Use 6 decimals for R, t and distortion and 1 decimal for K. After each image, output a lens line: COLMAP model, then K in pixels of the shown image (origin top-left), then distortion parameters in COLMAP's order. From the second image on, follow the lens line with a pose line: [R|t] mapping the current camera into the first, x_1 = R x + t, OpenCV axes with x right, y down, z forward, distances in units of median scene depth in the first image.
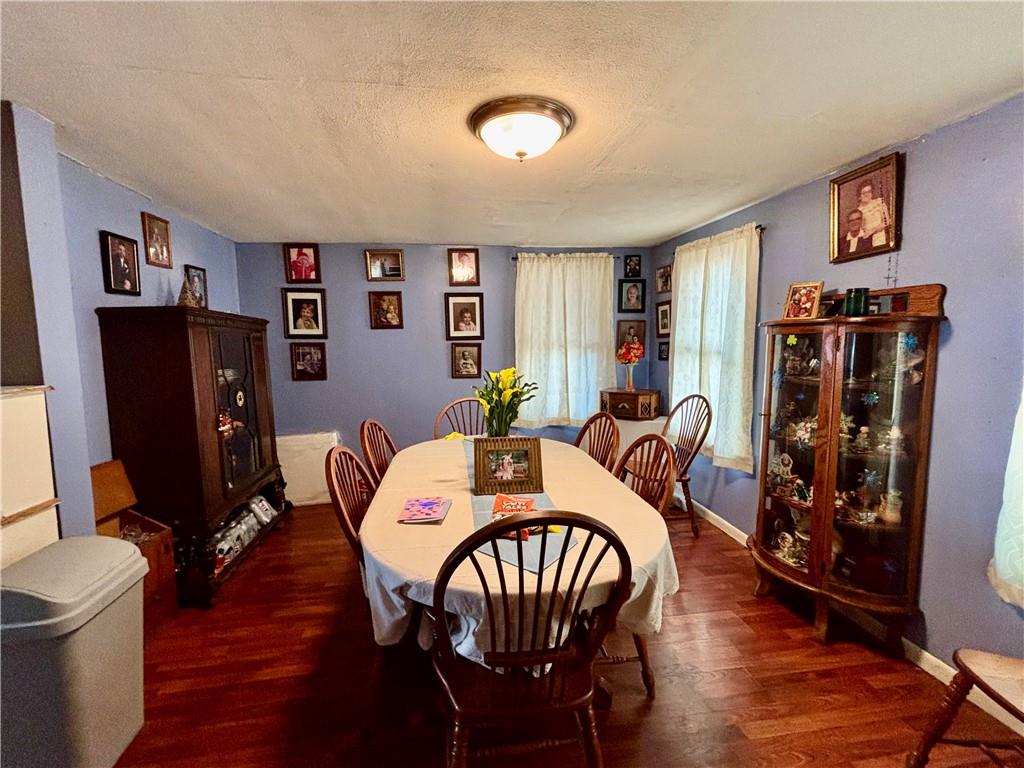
lens RADIAL K [[442.2, 0, 509.1], [0, 442.2, 384.7], [0, 0, 1]] dist [0.001897, -0.002132]
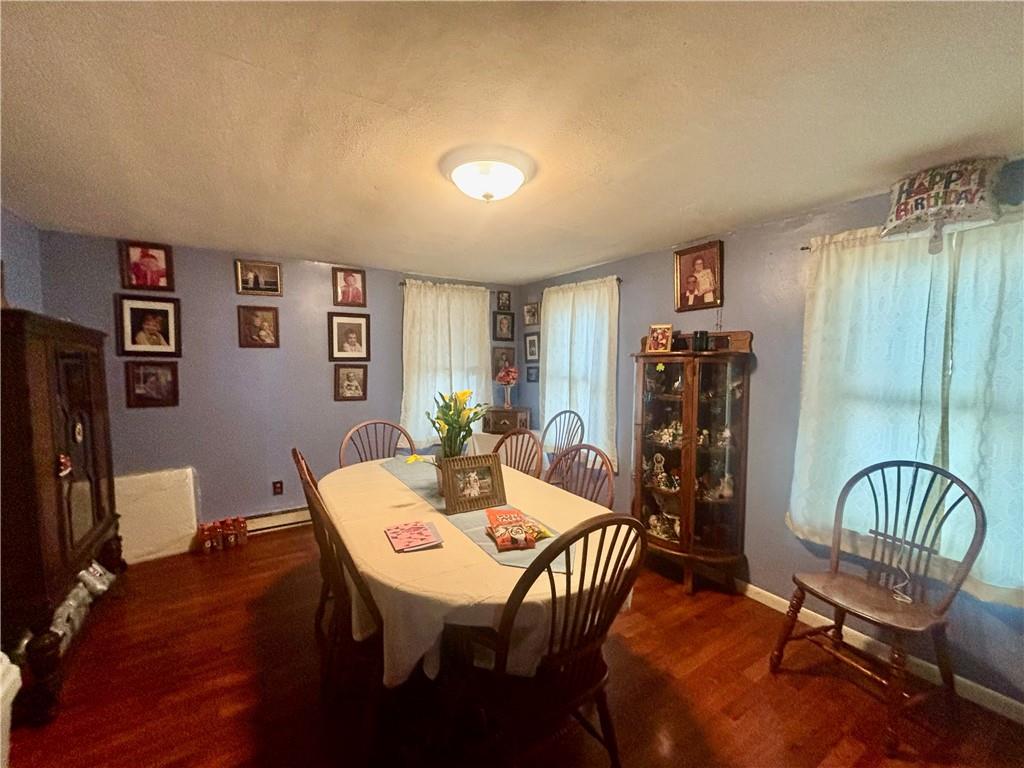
lens RADIAL K [[414.7, 0, 507.4], [0, 414.7, 384.7], [0, 0, 1]] dist [-0.001889, 0.000914]
pose [[0.915743, -0.003641, 0.401748, -0.251755], [0.022952, 0.998800, -0.043264, -0.004339], [-0.401108, 0.048840, 0.914728, 0.042370]]
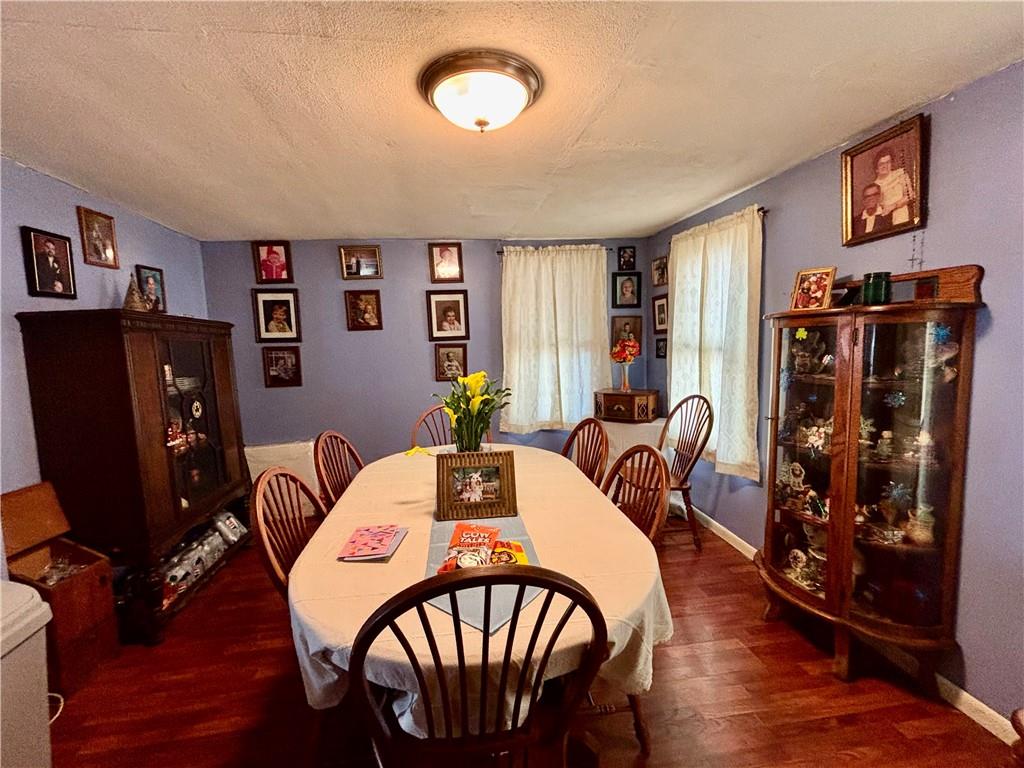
lens RADIAL K [[442.2, 0, 509.1], [0, 442.2, 384.2], [0, 0, 1]] dist [0.001897, -0.002132]
pose [[0.999793, -0.018532, -0.008404, 0.056858], [0.018538, 0.999828, 0.000591, -0.010746], [0.008392, -0.000746, 0.999965, 0.103758]]
